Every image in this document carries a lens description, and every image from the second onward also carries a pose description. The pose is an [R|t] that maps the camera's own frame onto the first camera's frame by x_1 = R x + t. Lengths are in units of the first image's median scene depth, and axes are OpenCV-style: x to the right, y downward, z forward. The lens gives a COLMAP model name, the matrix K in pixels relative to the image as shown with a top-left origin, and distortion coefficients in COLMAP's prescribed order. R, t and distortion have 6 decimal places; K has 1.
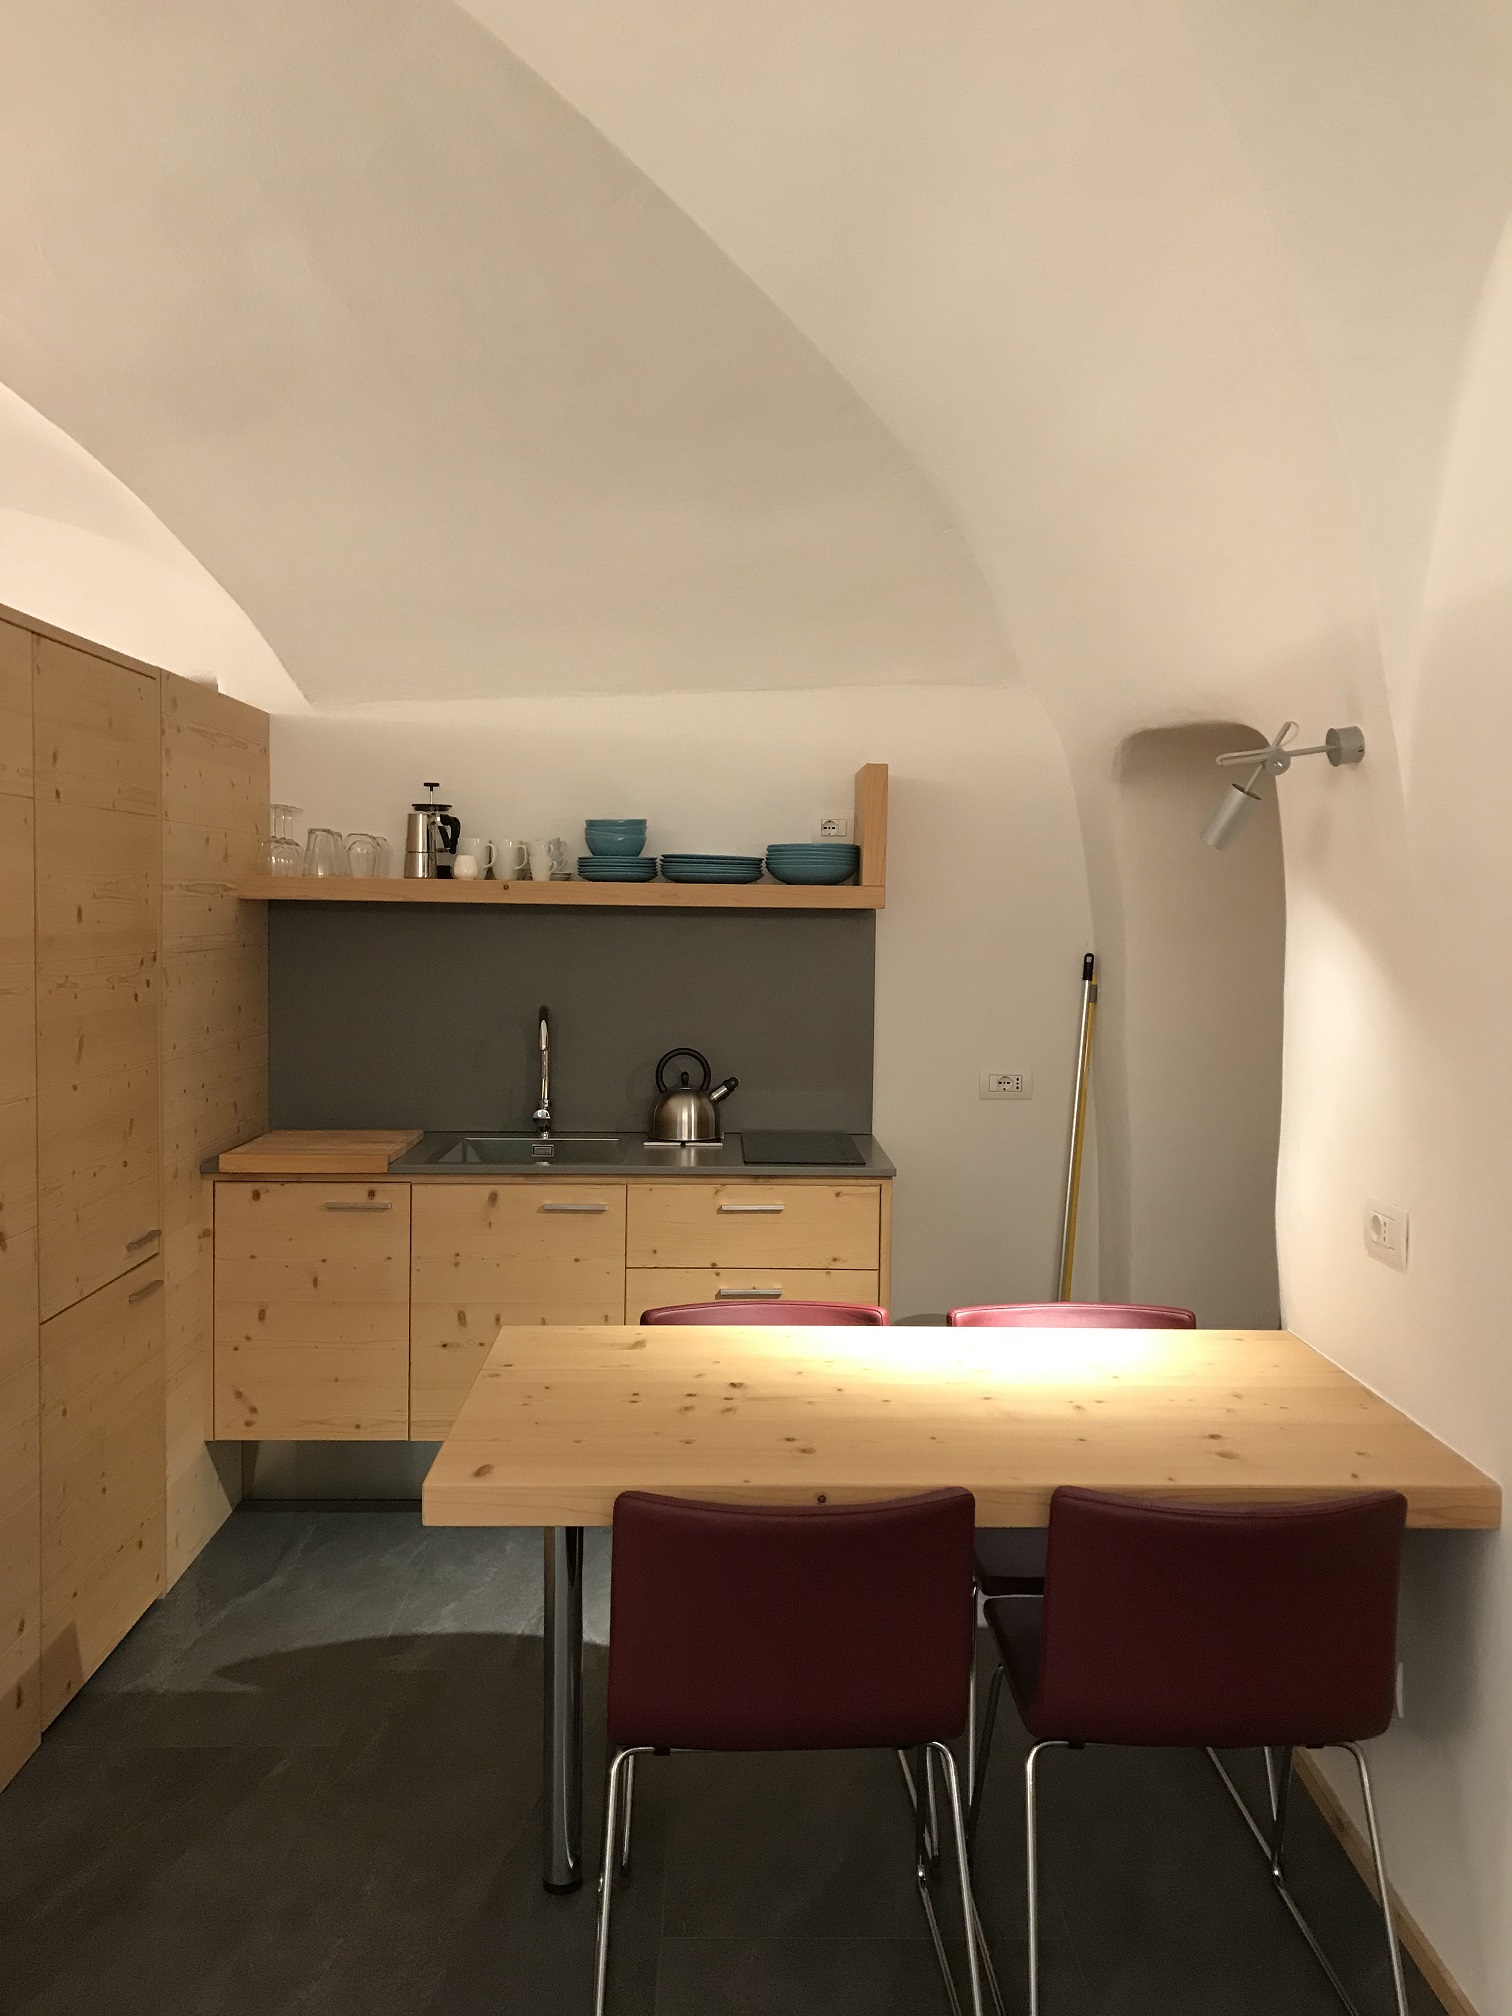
lens RADIAL K [[1665.2, 0, 796.1], [0, 1665.2, 889.2], [0, 0, 1]] dist [0.032054, -0.029444]
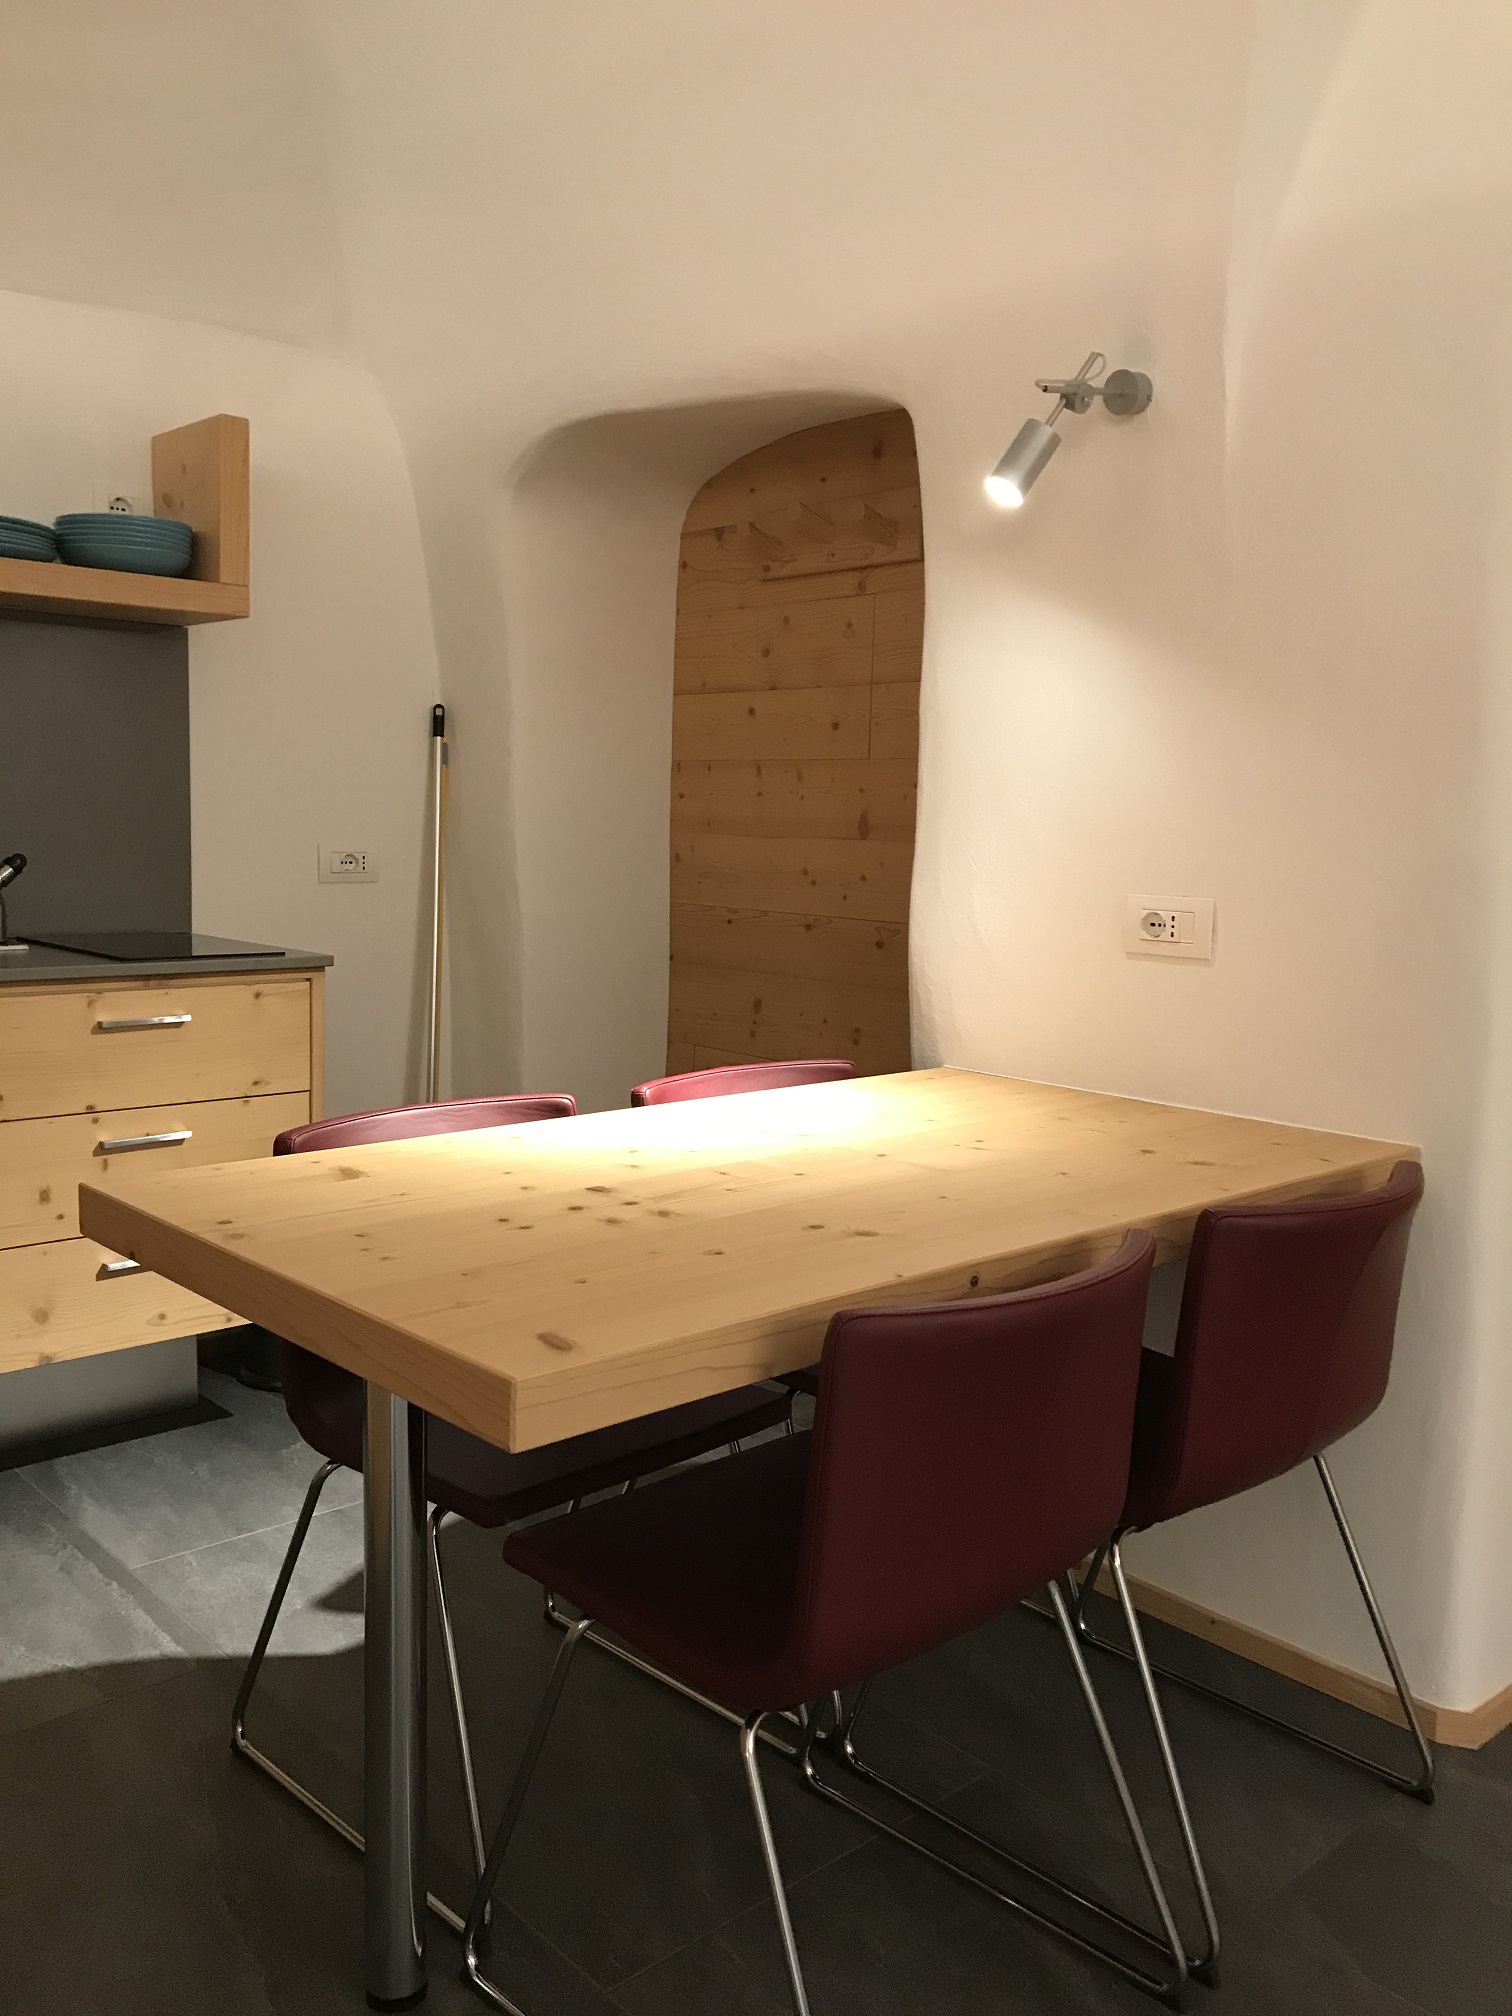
lens RADIAL K [[1665.2, 0, 762.7], [0, 1665.2, 936.6], [0, 0, 1]] dist [0.032054, -0.029444]
pose [[0.744433, -0.042319, 0.666354, -0.297241], [-0.018010, 0.996354, 0.083398, 0.092977], [-0.667454, -0.074085, 0.740957, 0.313028]]
